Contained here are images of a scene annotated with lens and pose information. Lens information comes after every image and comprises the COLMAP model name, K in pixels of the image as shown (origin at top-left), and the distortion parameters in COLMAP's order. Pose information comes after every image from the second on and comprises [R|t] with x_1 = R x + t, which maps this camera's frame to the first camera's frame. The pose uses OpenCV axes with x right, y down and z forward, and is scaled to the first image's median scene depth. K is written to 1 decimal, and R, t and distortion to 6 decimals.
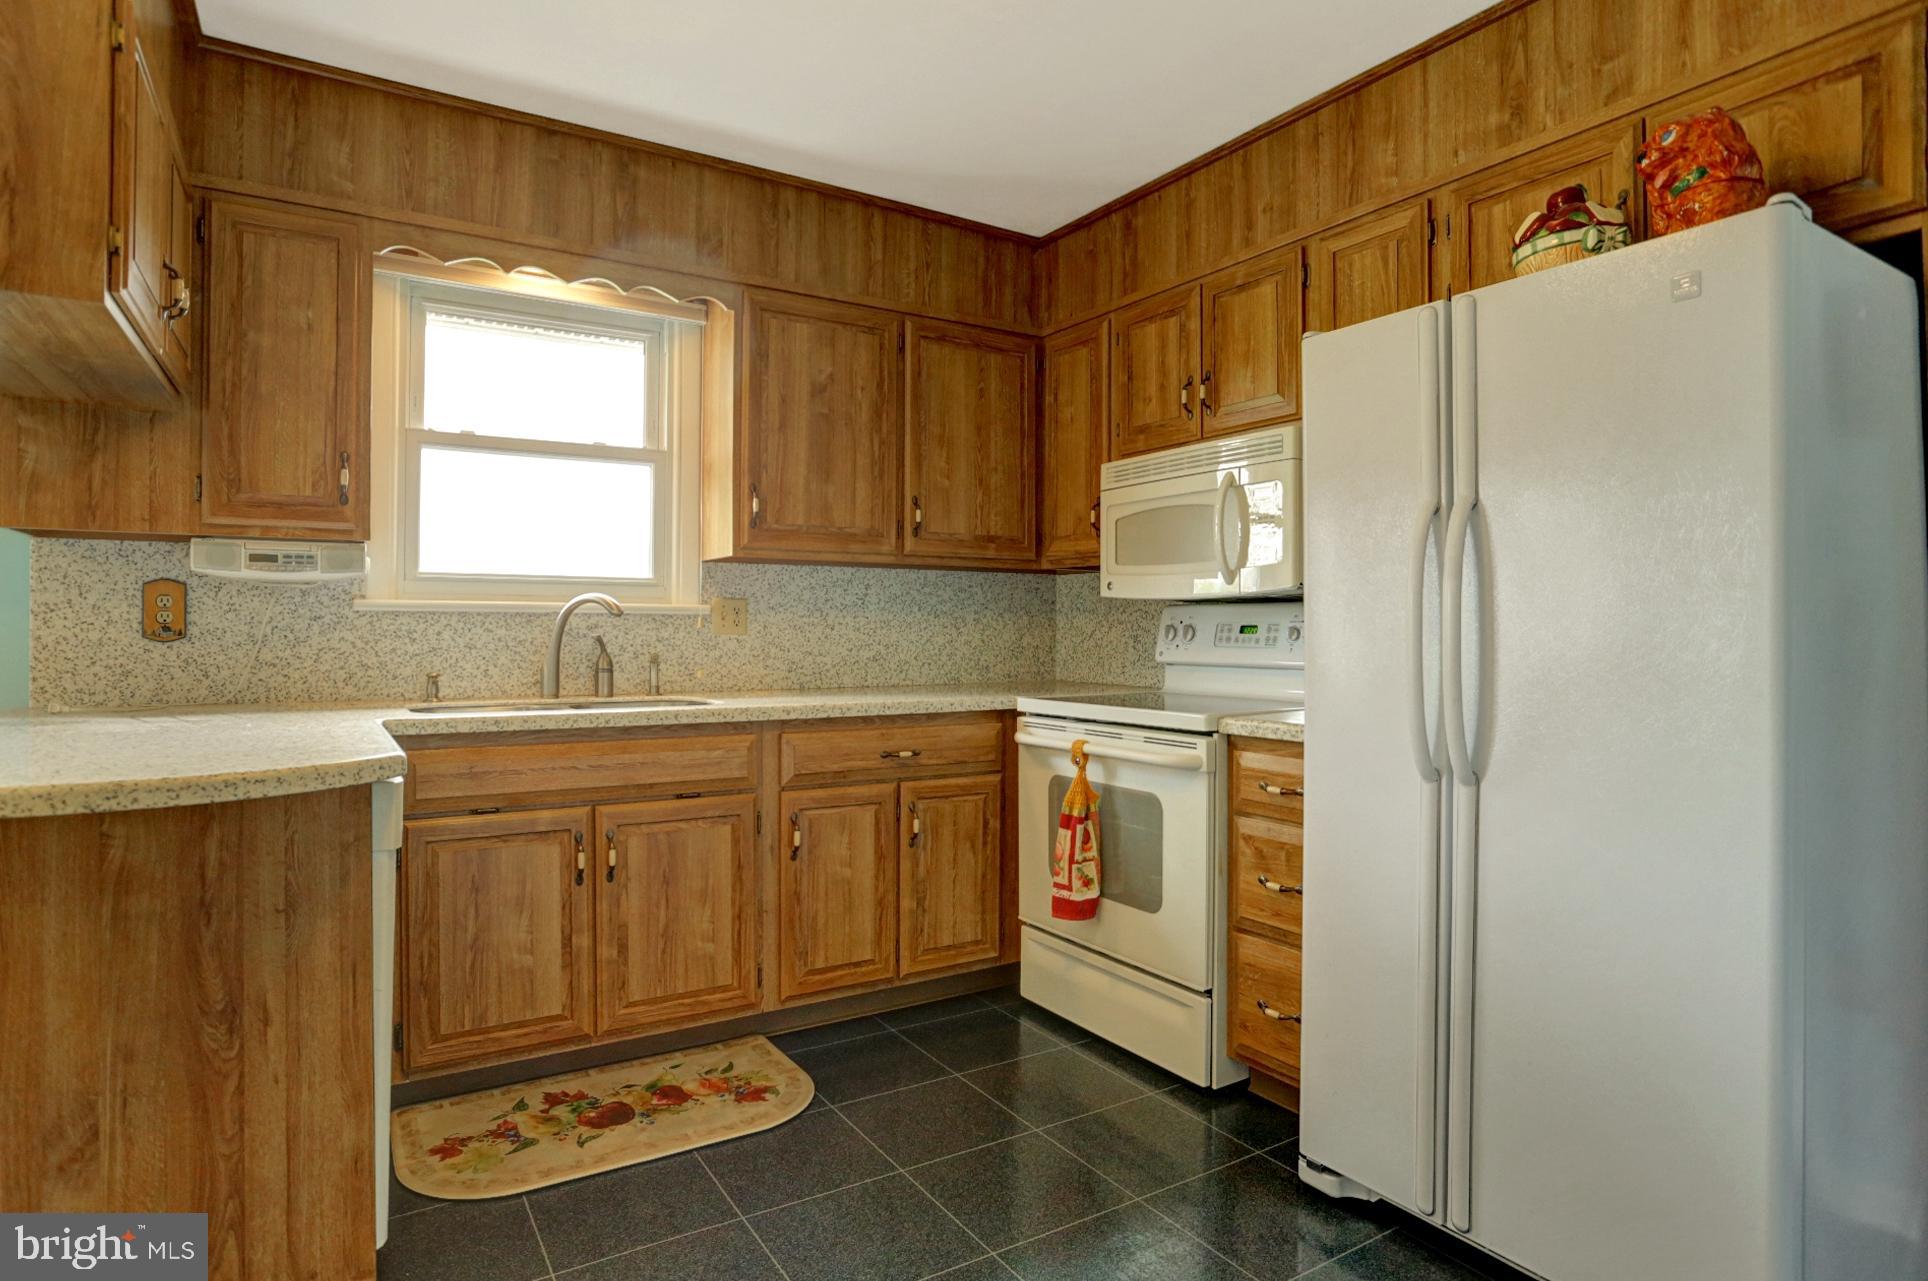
lens RADIAL K [[1036.1, 0, 968.5], [0, 1036.1, 633.8], [0, 0, 1]] dist [-0.066167, 0.025545]
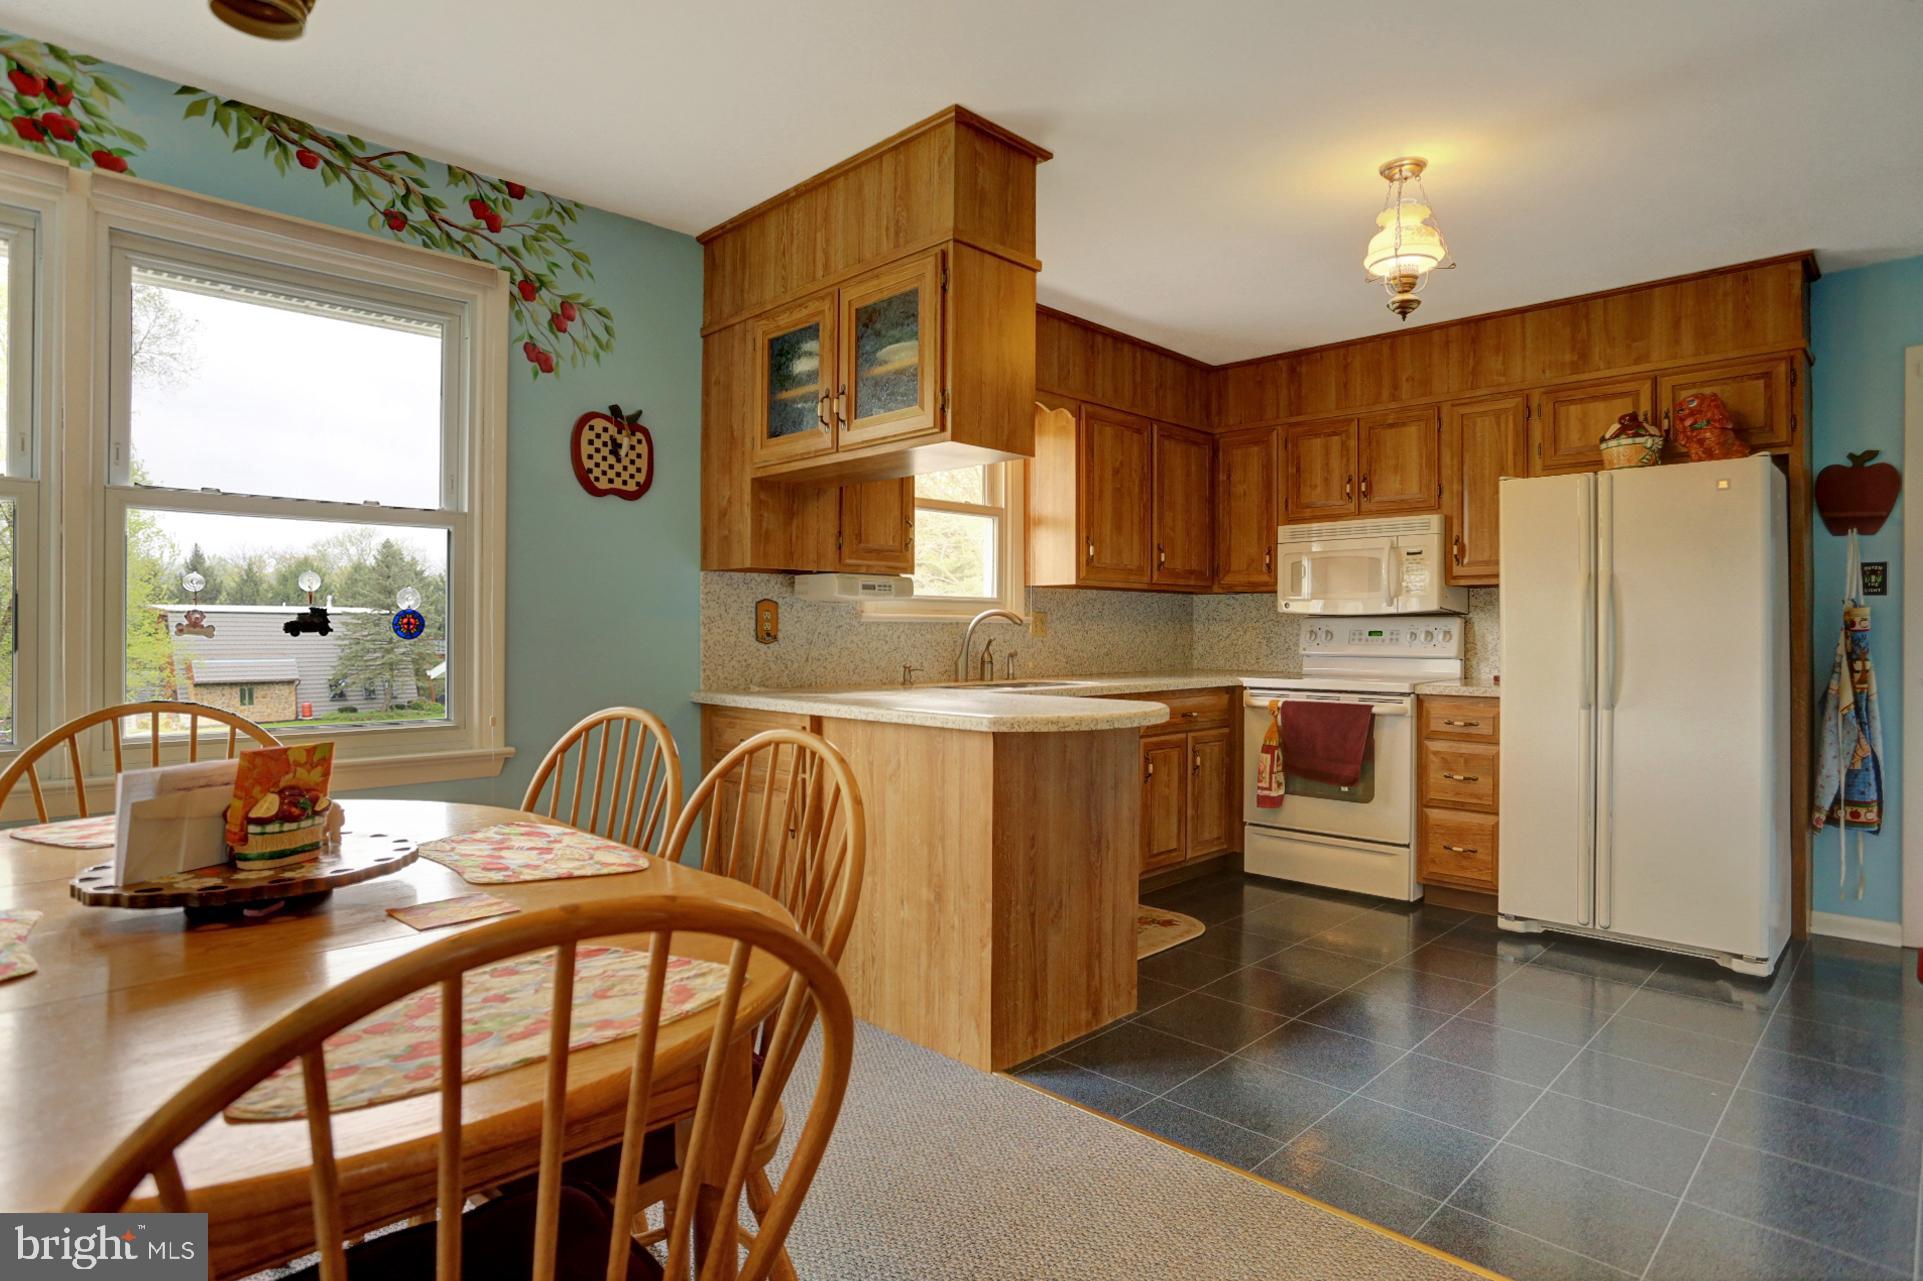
lens RADIAL K [[1033.4, 0, 960.0], [0, 1033.4, 634.6], [0, 0, 1]] dist [-0.066167, 0.025545]
pose [[0.975492, -0.001708, 0.220027, -0.752387], [0.001854, 0.999998, -0.000460, -0.003218], [-0.220026, 0.000857, 0.975494, -0.431408]]
